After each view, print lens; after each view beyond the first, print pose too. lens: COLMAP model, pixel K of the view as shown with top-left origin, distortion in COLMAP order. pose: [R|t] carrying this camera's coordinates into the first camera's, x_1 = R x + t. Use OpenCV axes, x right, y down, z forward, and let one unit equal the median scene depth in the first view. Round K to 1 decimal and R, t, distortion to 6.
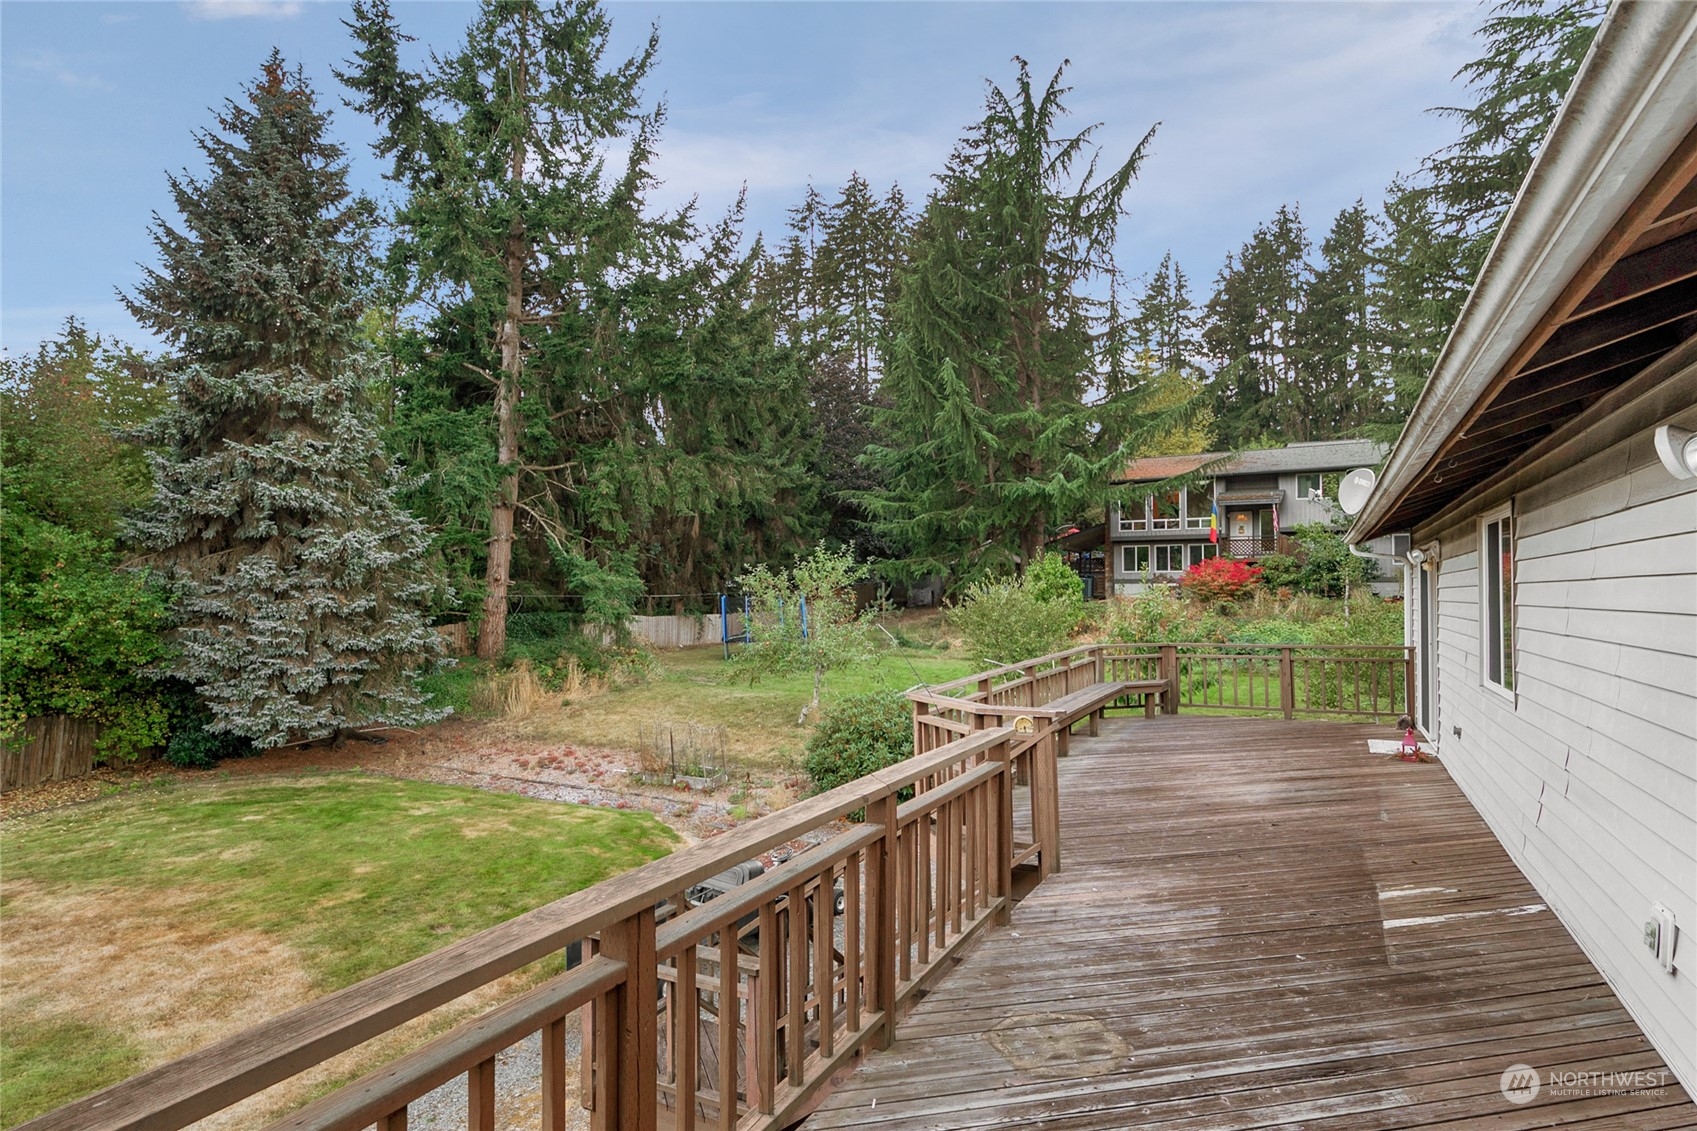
lens RADIAL K [[1040.4, 0, 848.5], [0, 1040.4, 565.5], [0, 0, 1]] dist [-0.012033, 0.000451]
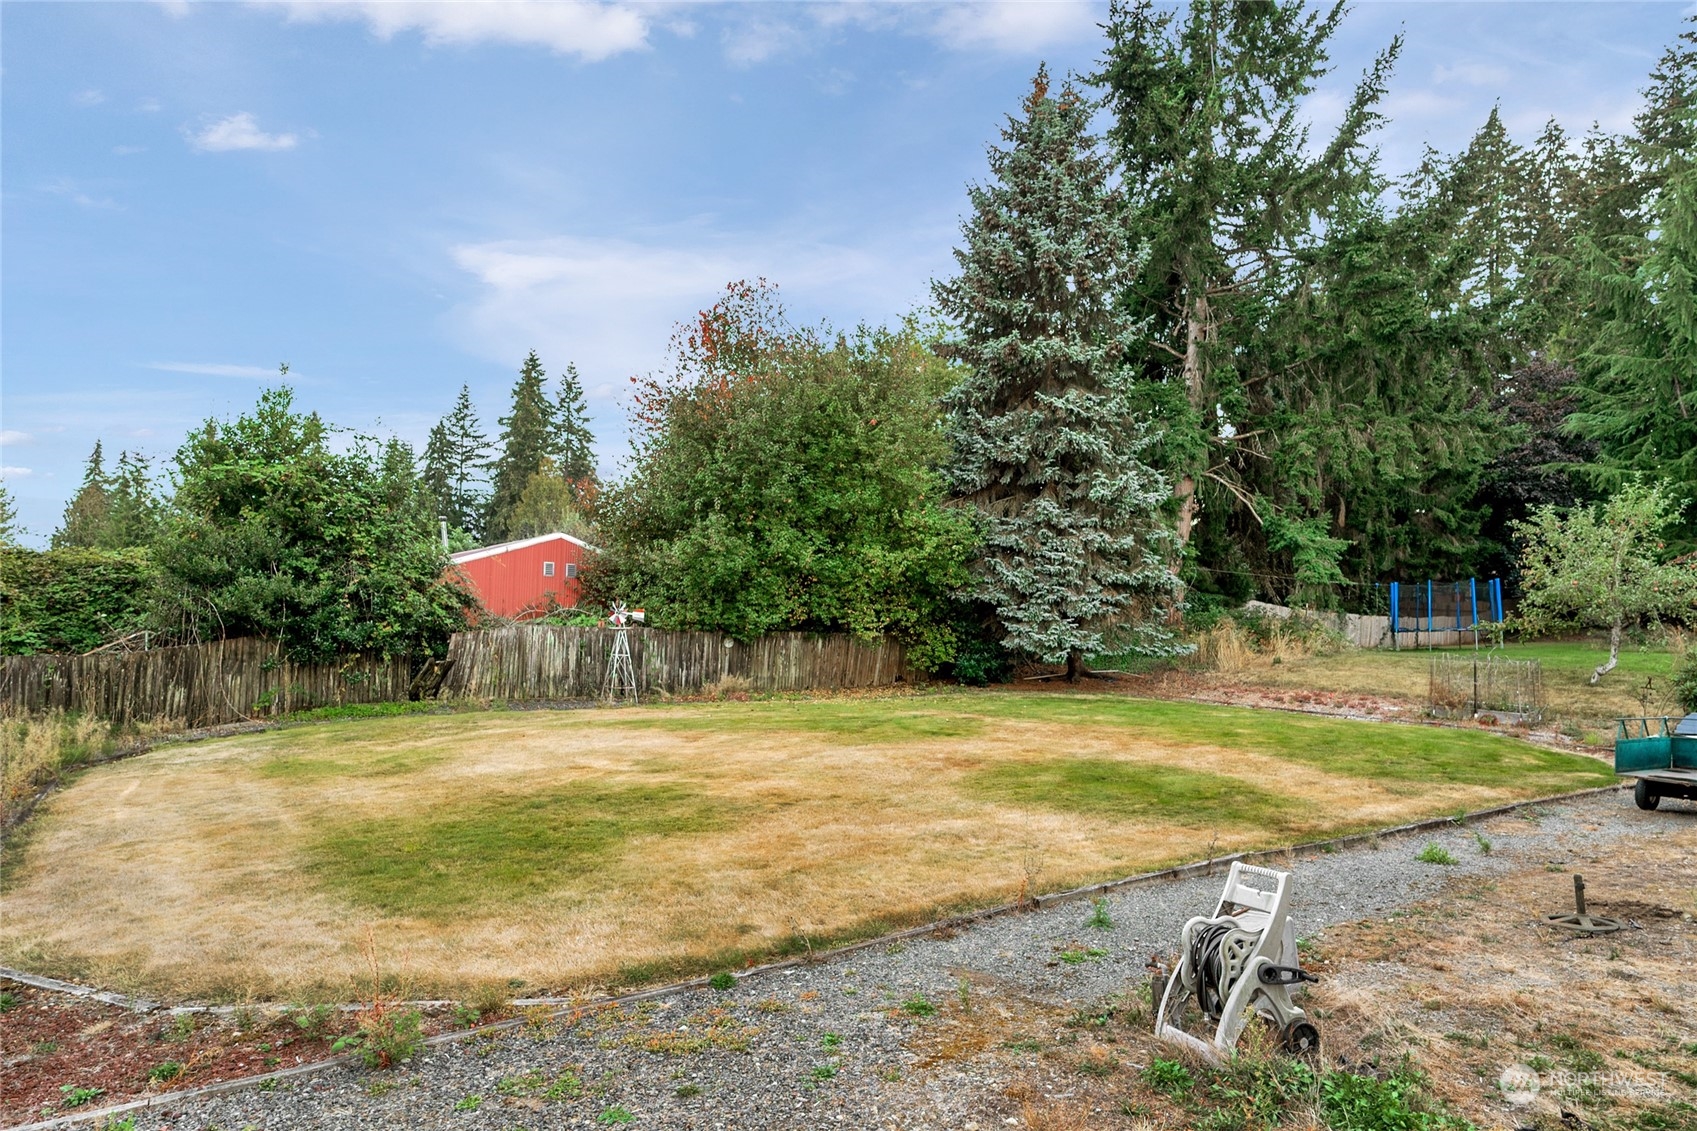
lens RADIAL K [[1061.0, 0, 848.5], [0, 1061.0, 565.5], [0, 0, 1]] dist [0.002101, -0.001307]
pose [[0.858607, 0.009017, -0.512555, -0.145702], [-0.014666, 0.999868, -0.006978, 0.075226], [0.512425, 0.013508, 0.858626, -0.121539]]
